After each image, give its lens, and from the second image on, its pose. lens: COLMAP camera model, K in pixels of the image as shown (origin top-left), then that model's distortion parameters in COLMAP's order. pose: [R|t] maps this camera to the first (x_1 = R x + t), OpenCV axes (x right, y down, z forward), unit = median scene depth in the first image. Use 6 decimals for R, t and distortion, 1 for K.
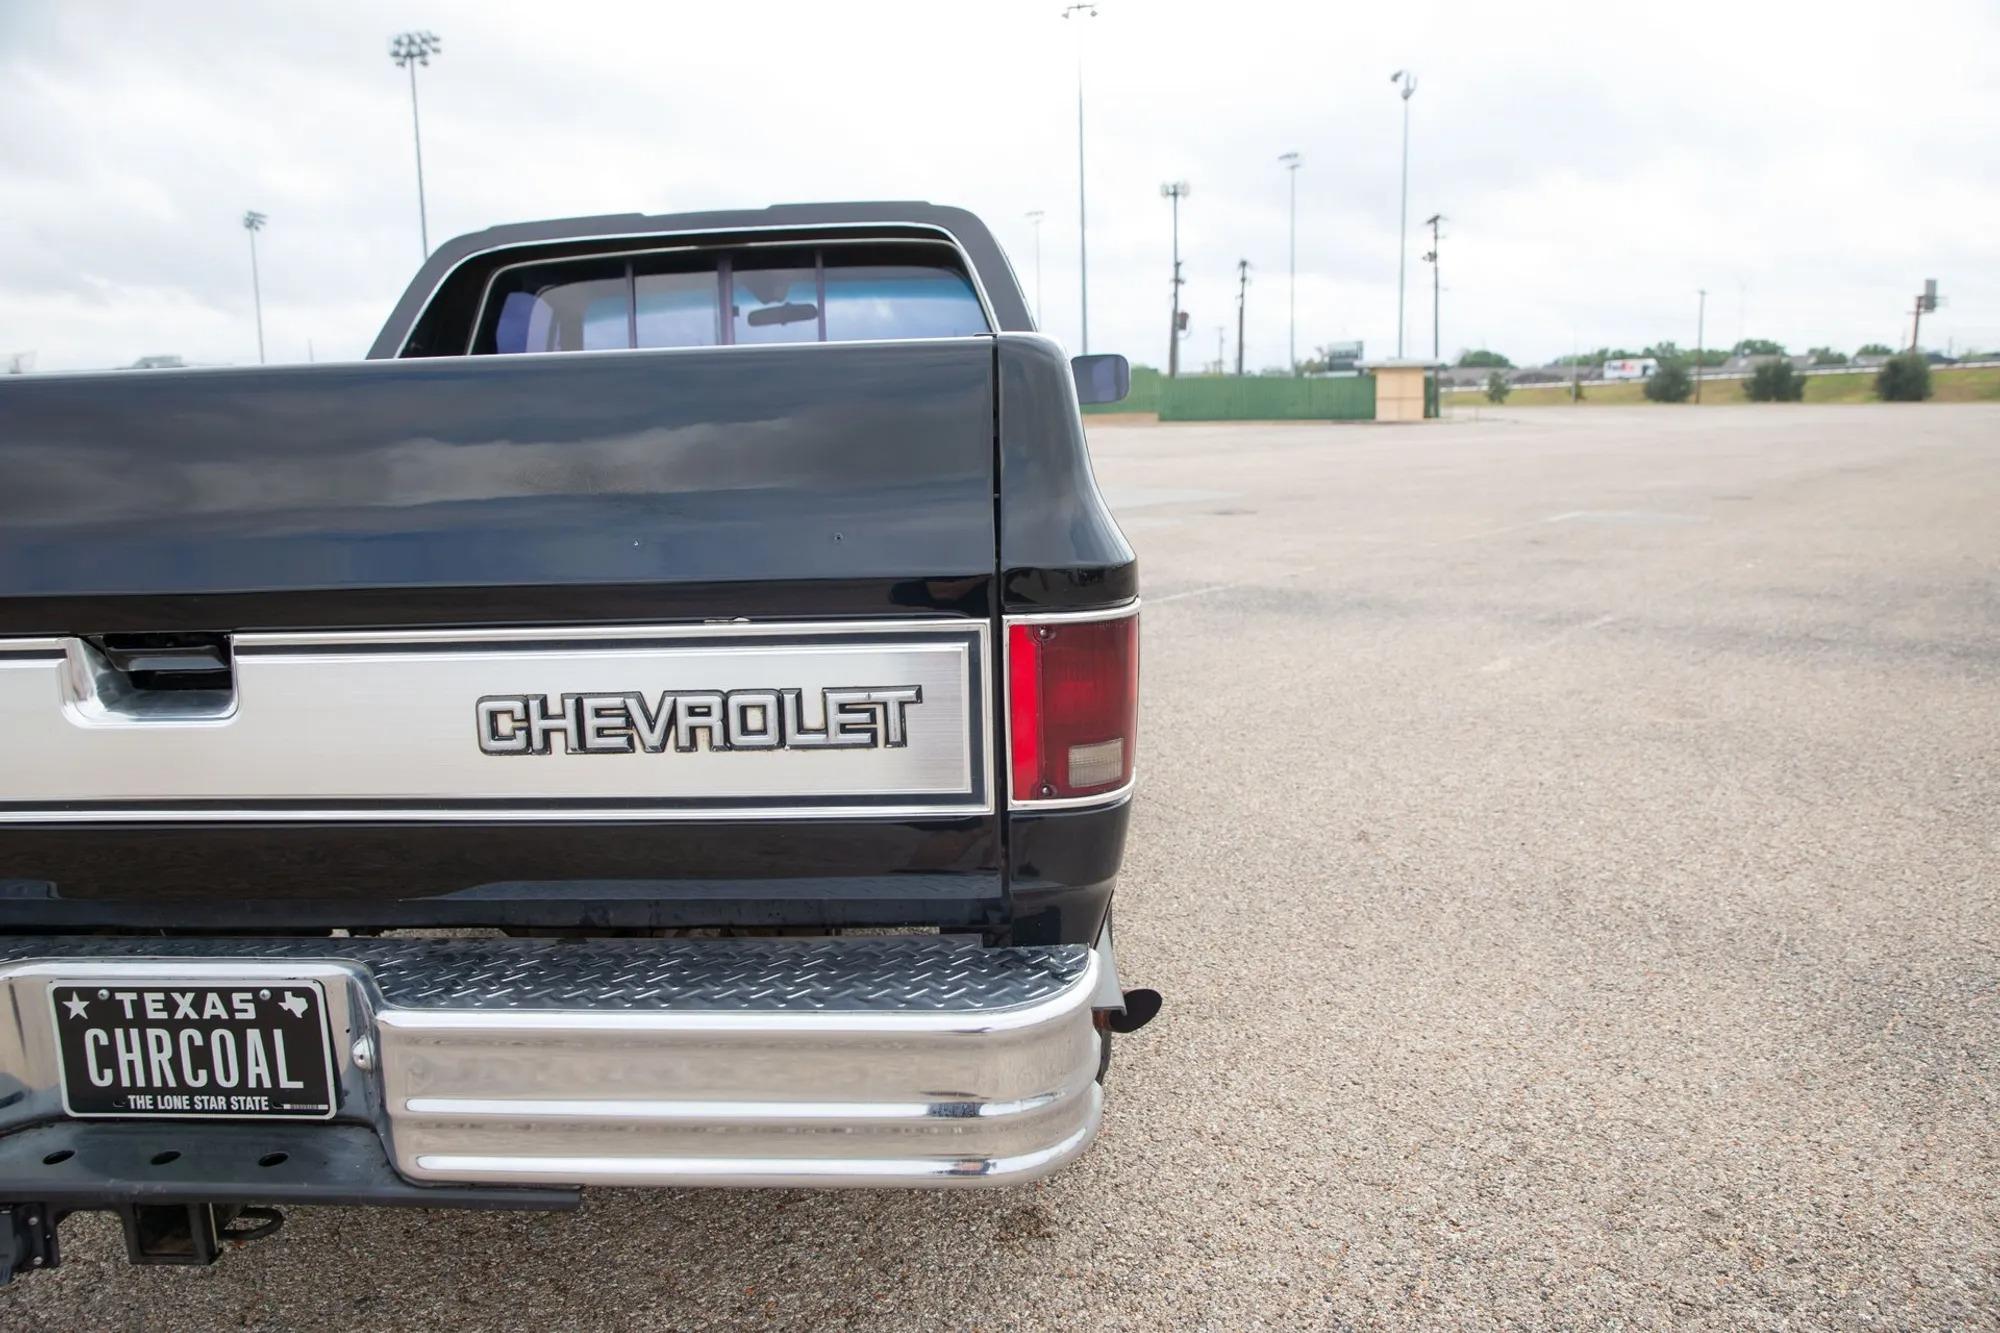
lens RADIAL K [[1362.5, 0, 996.8], [0, 1362.5, 670.8], [0, 0, 1]] dist [-0.105263, 0.084166]
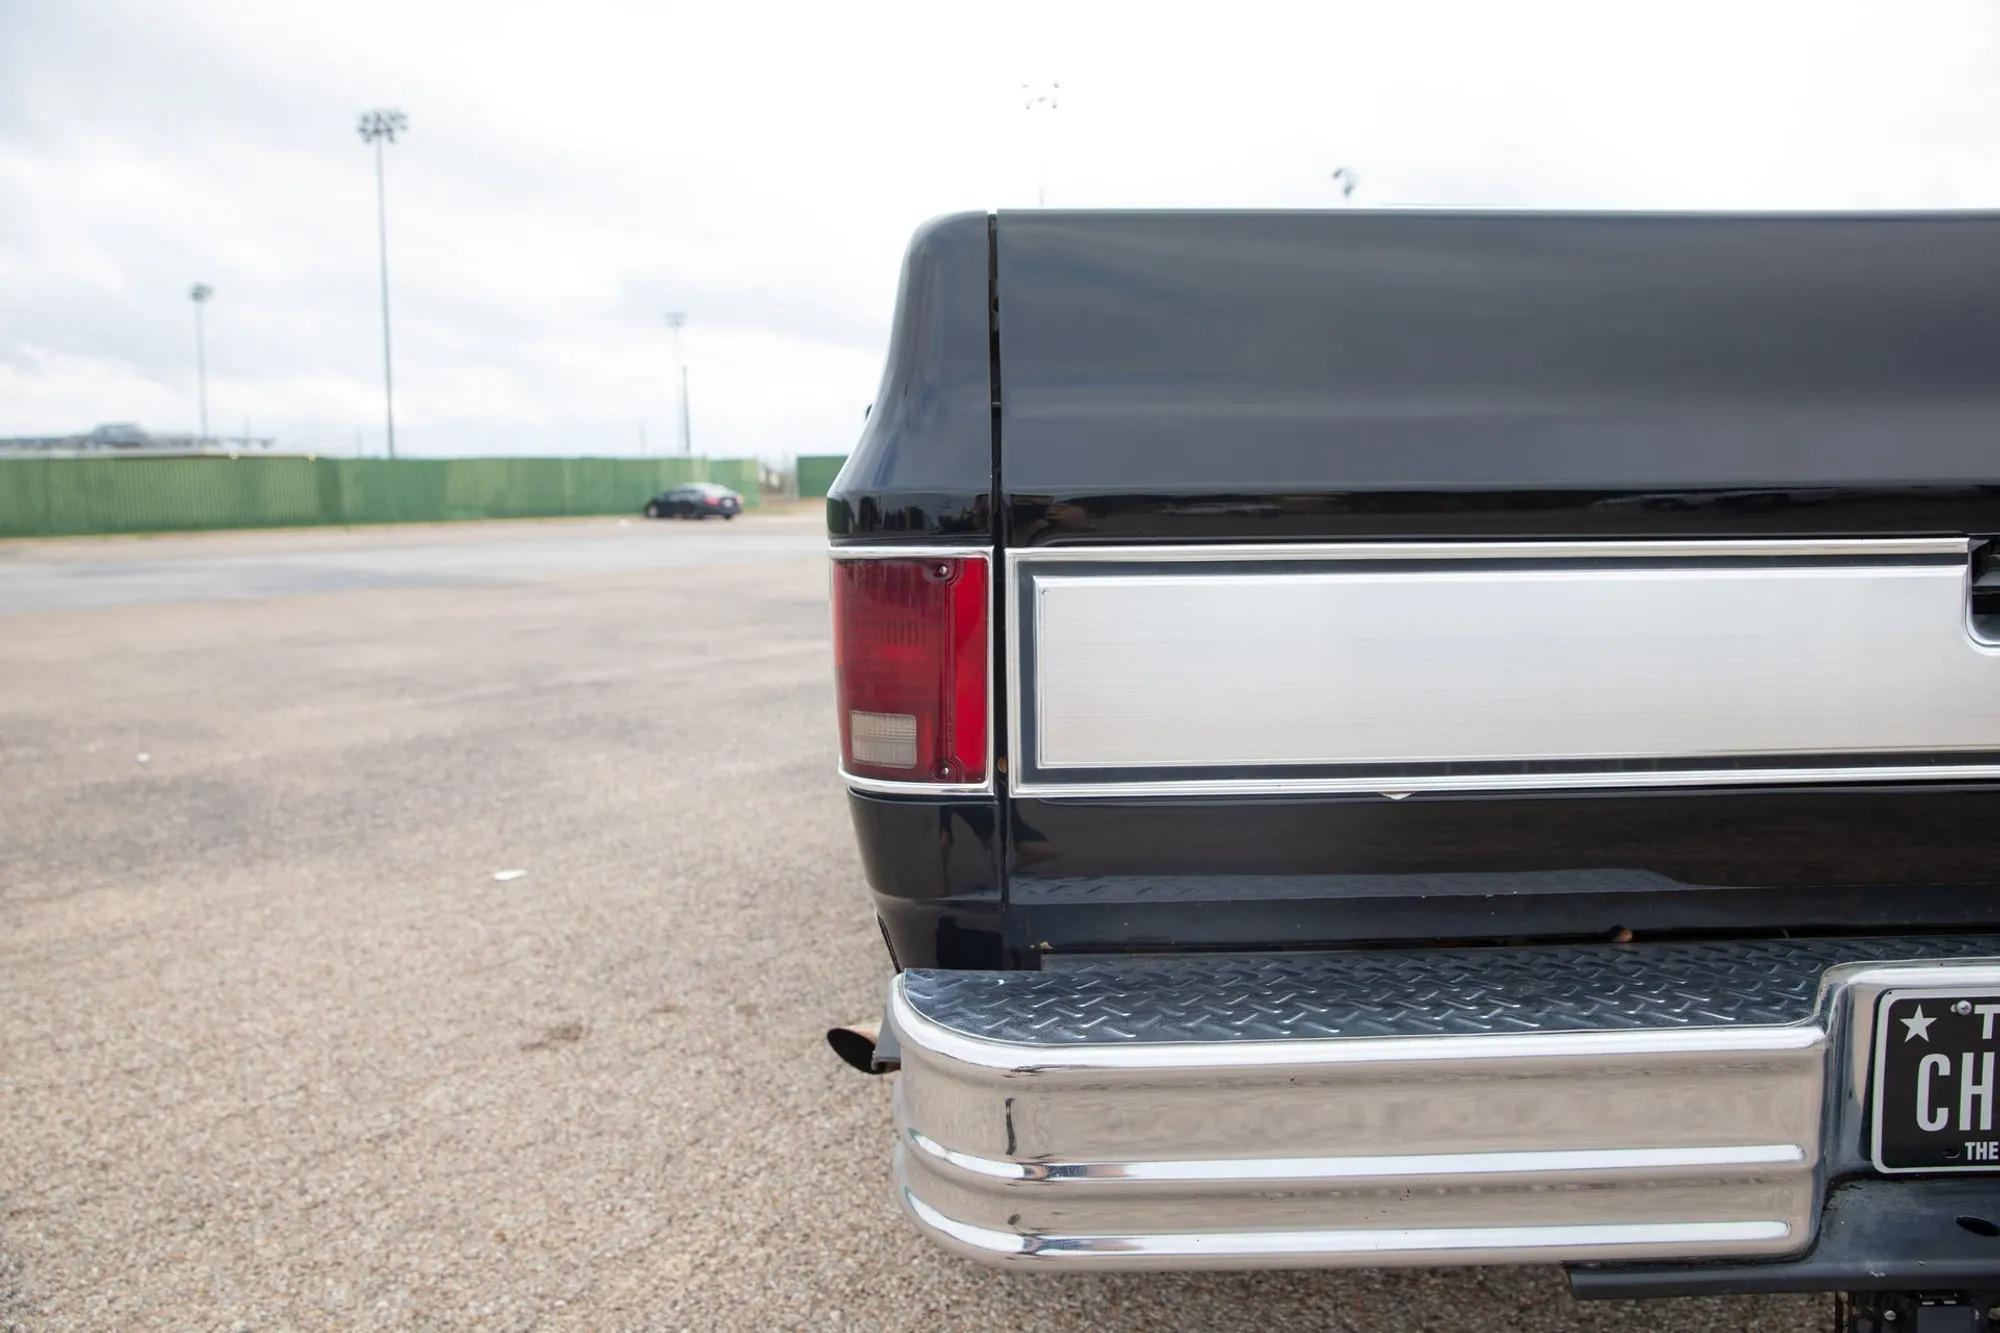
lens RADIAL K [[1354.2, 0, 996.7], [0, 1354.2, 668.8], [0, 0, 1]] dist [-0.105062, 0.082609]
pose [[0.998257, -0.001012, 0.059009, -1.279522], [0.004633, 0.998111, -0.061254, 0.092497], [-0.058836, 0.061421, 0.996376, 0.261151]]
